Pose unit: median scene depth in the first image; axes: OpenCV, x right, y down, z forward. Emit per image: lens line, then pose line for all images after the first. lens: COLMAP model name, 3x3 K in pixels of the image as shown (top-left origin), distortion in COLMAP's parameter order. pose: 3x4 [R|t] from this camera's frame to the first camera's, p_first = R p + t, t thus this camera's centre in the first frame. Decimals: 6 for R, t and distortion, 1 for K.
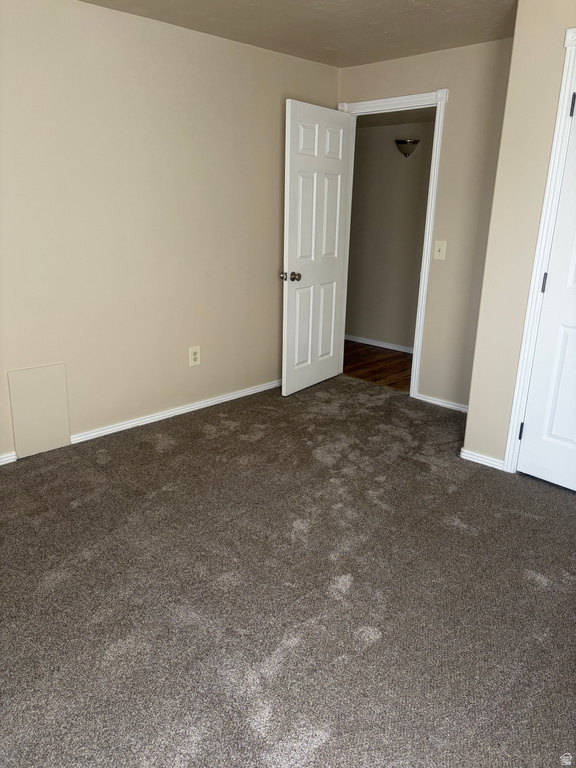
lens RADIAL K [[580.7, 0, 281.3], [0, 580.7, 381.5], [0, 0, 1]] dist [0.040555, -0.049003]
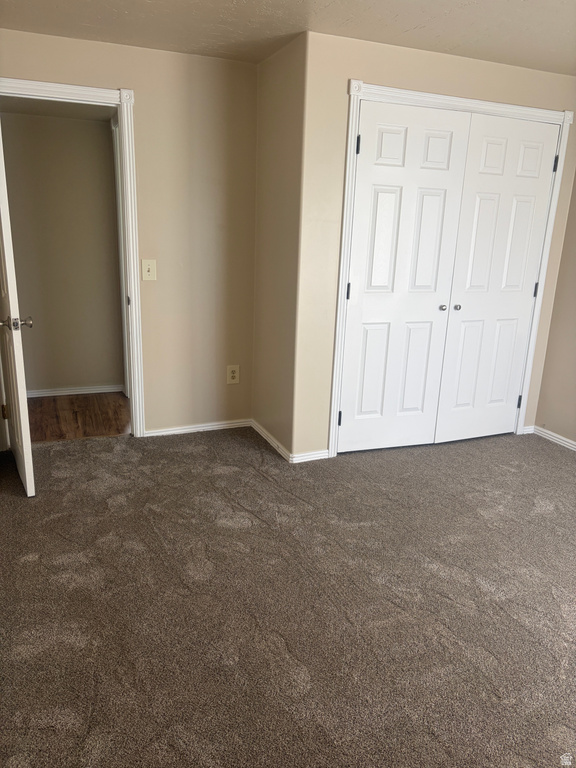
lens RADIAL K [[580.7, 0, 281.9], [0, 580.7, 386.2], [0, 0, 1]] dist [0.040555, -0.049003]
pose [[0.385060, -0.250732, 0.888179, -0.503154], [0.246812, 0.955311, 0.162681, -0.150721], [-0.889277, 0.156571, 0.429735, 0.461841]]
